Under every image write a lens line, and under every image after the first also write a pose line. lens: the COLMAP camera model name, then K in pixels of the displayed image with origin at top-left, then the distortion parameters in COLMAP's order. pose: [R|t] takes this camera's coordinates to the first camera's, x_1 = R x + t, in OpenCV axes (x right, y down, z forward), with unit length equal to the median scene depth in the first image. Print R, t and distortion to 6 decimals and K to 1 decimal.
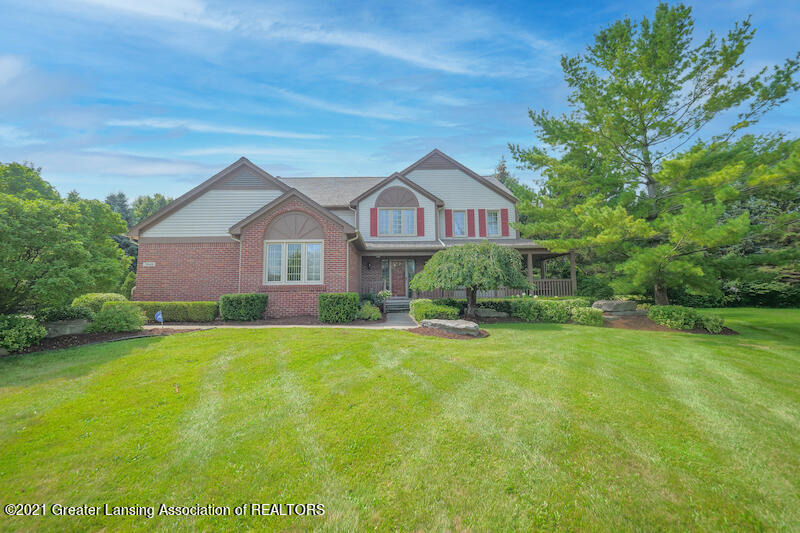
lens RADIAL K [[336.7, 0, 399.6], [0, 336.7, 263.3], [0, 0, 1]] dist [0.000795, -0.000037]
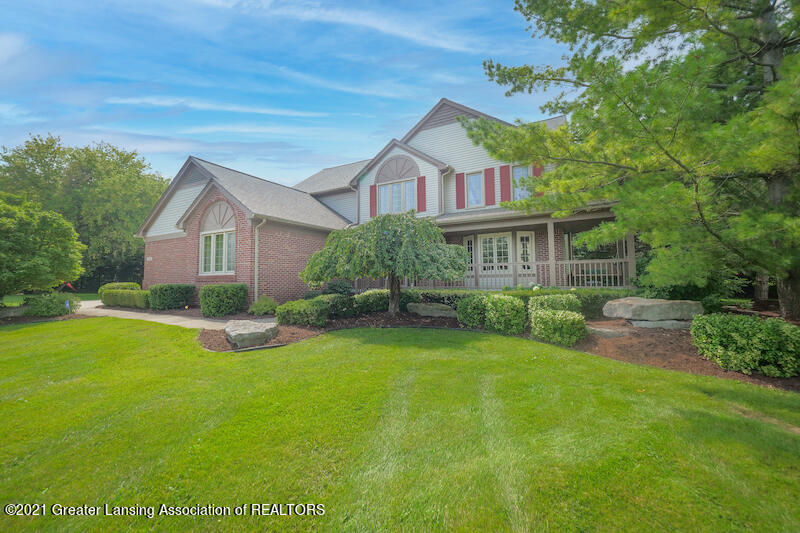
lens RADIAL K [[336.7, 0, 399.6], [0, 336.7, 263.3], [0, 0, 1]] dist [0.000795, -0.000037]
pose [[0.864339, -0.022695, -0.502398, 0.421923], [0.047544, 0.998195, 0.036704, 0.011501], [0.500657, -0.055611, 0.863857, 0.260463]]
